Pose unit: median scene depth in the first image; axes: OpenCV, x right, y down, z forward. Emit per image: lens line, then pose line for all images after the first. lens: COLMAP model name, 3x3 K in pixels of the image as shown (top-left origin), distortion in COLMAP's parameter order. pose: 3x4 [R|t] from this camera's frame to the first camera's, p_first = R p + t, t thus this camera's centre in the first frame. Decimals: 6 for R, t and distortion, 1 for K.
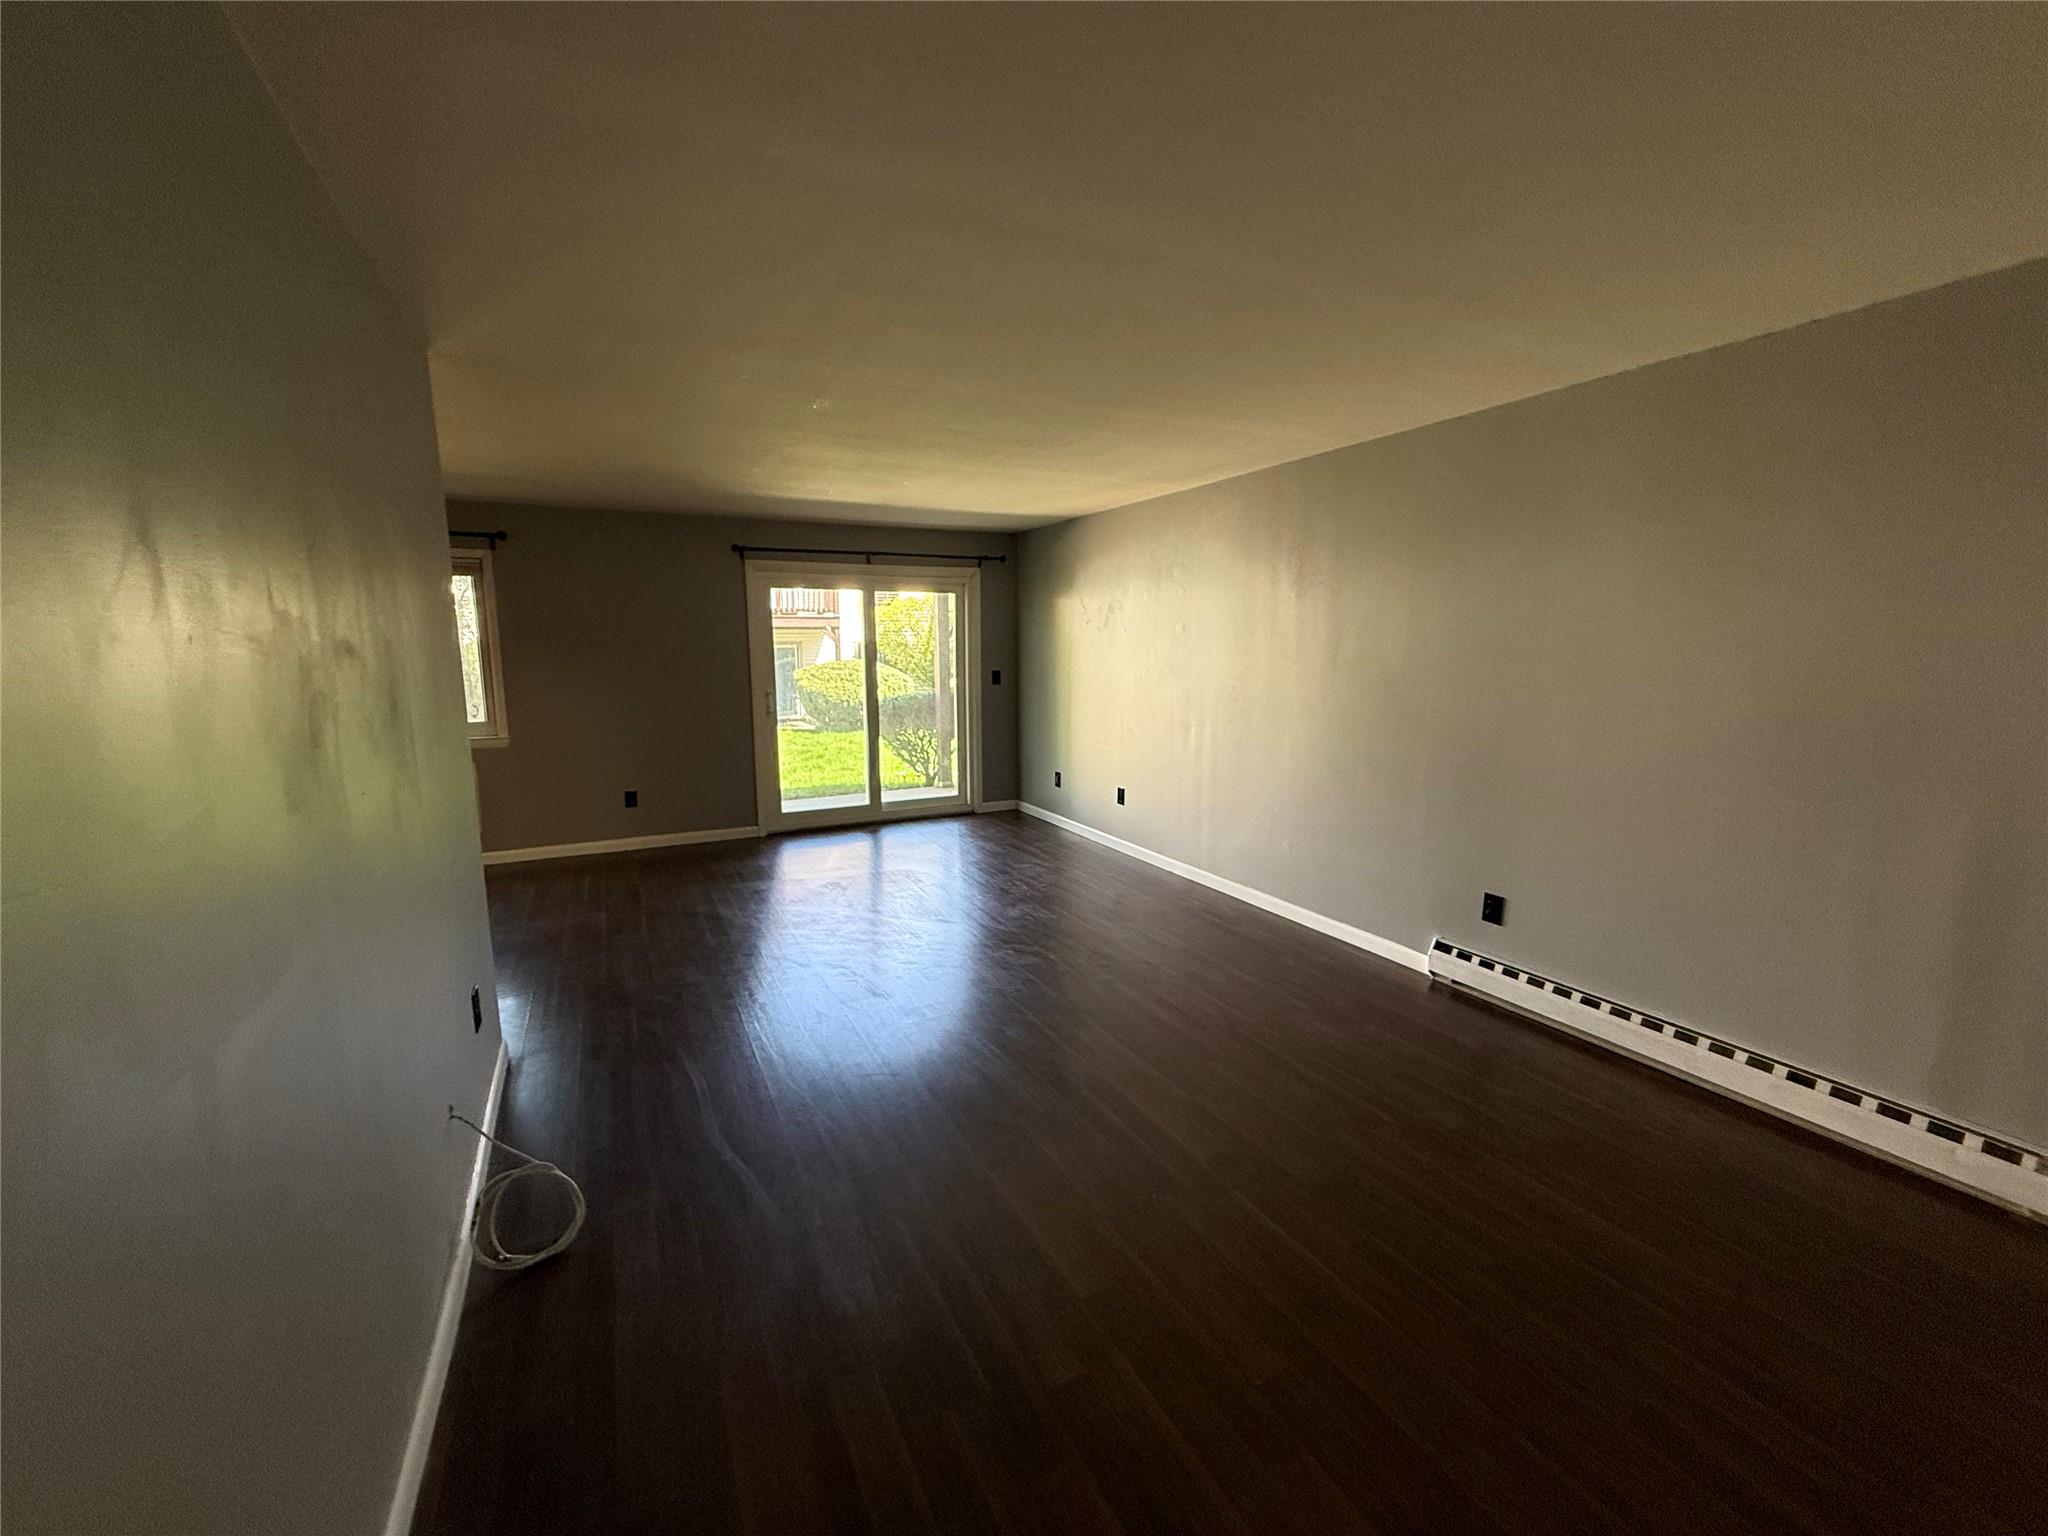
lens RADIAL K [[820.0, 0, 1014.8], [0, 820.0, 766.3], [0, 0, 1]] dist [0.000362, -0.000038]
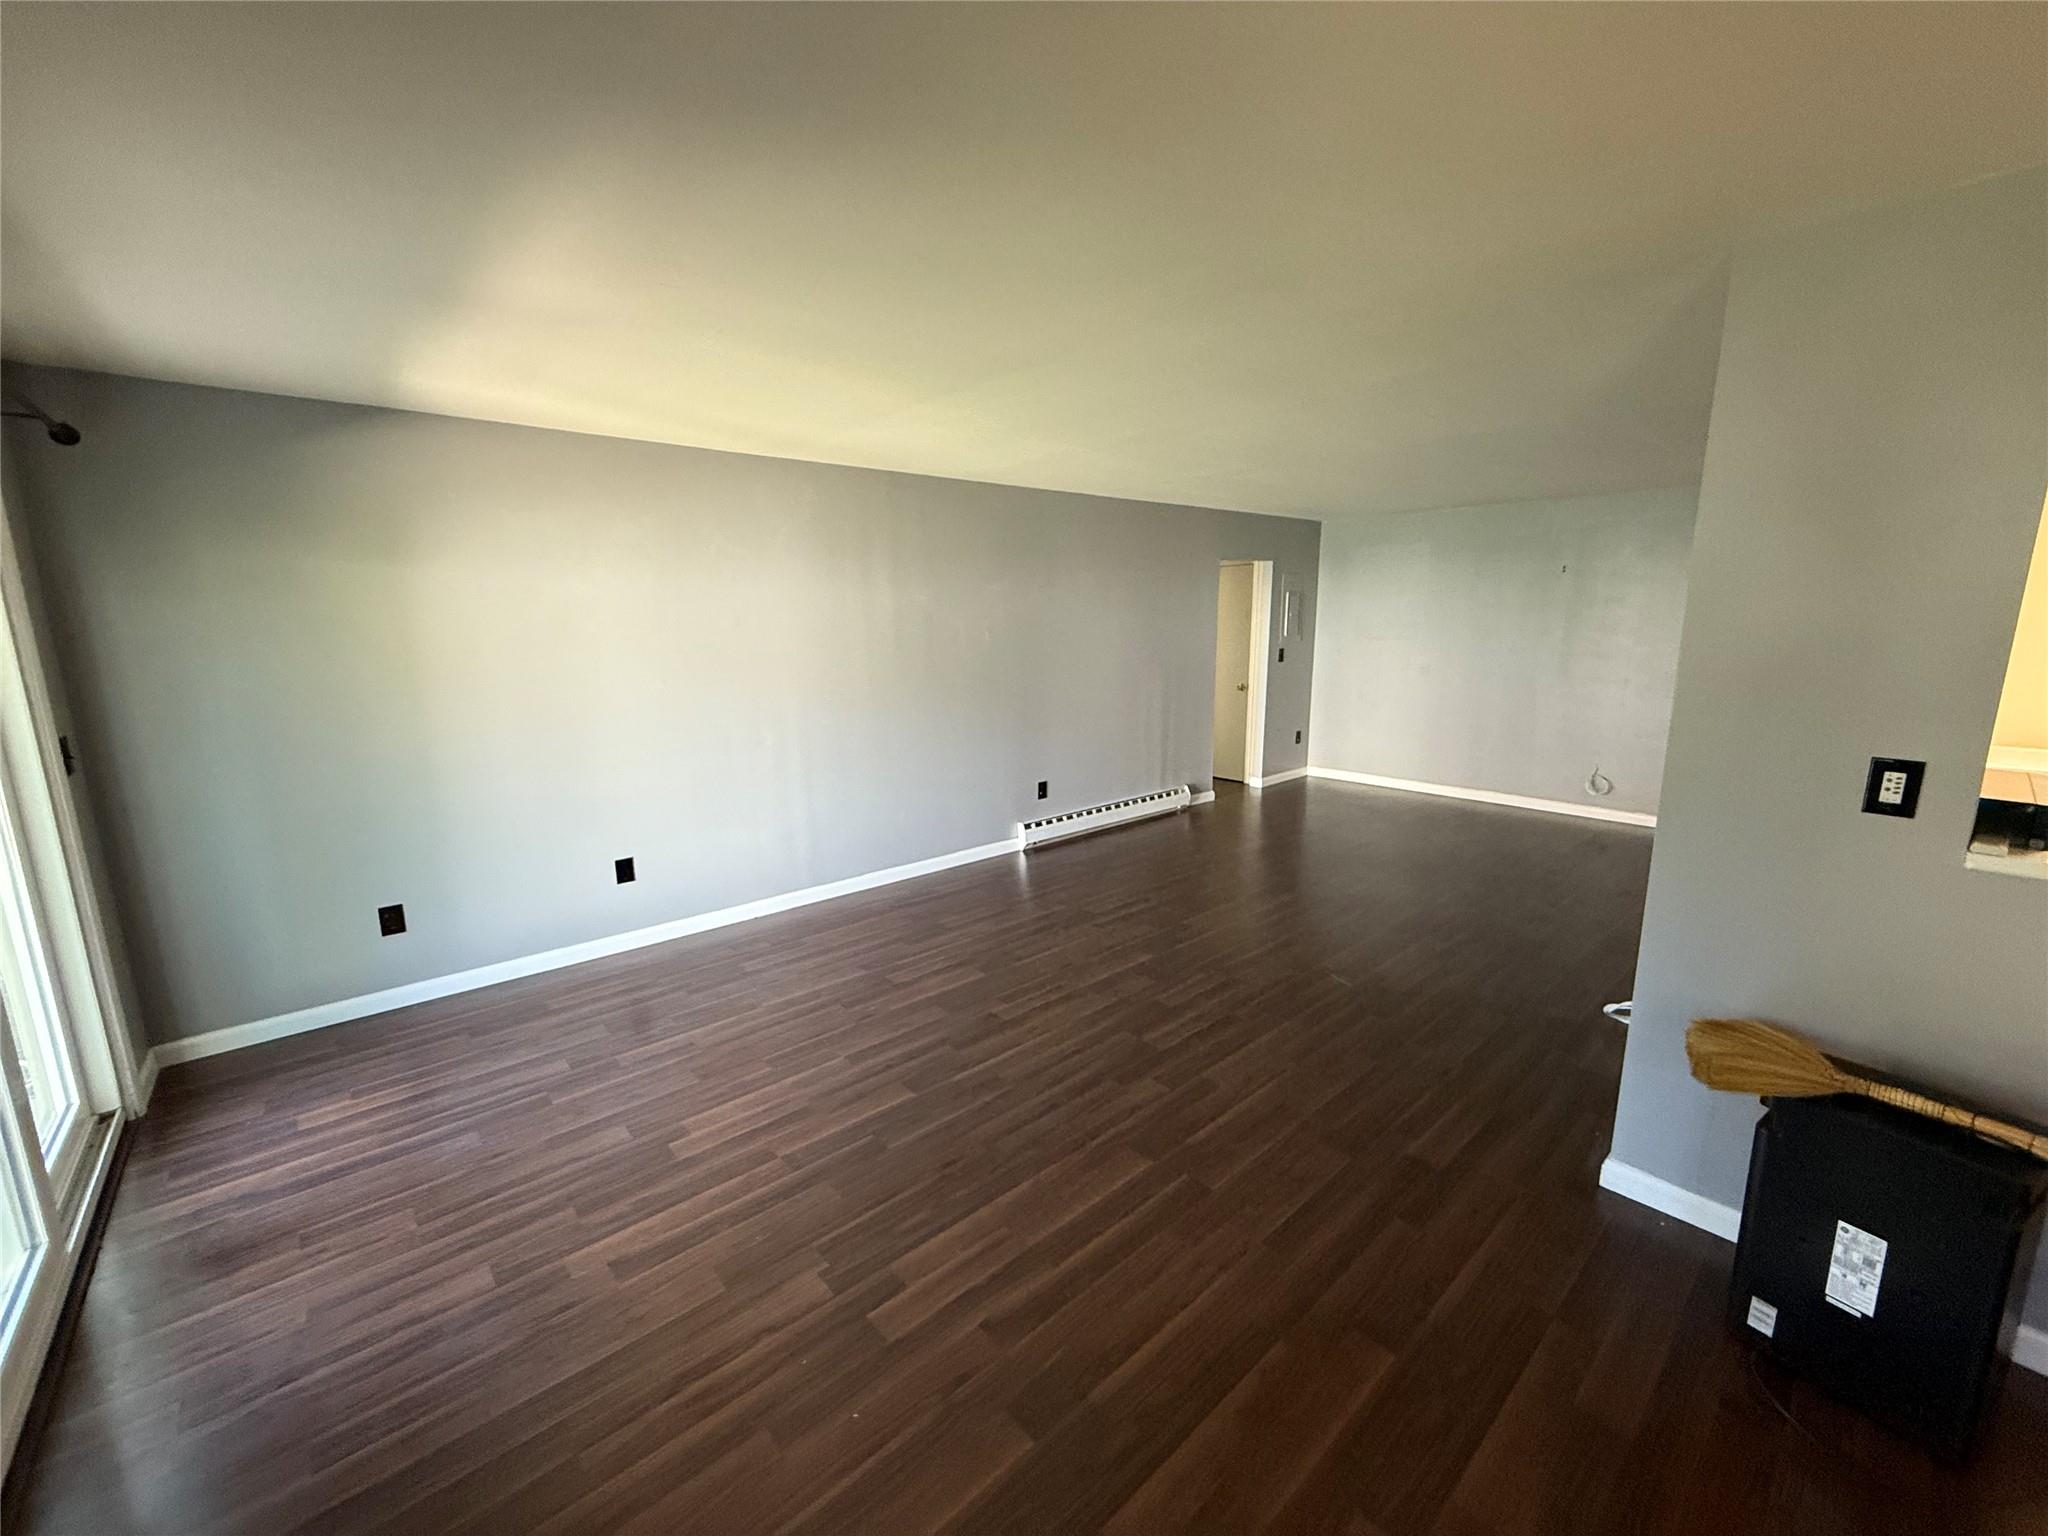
lens RADIAL K [[820.0, 0, 1014.8], [0, 820.0, 766.3], [0, 0, 1]] dist [0.000362, -0.000038]
pose [[-0.250623, -0.163273, 0.954217, -0.961274], [0.160588, 0.965007, 0.207298, -0.222532], [-0.954673, 0.205190, -0.215633, 1.354008]]
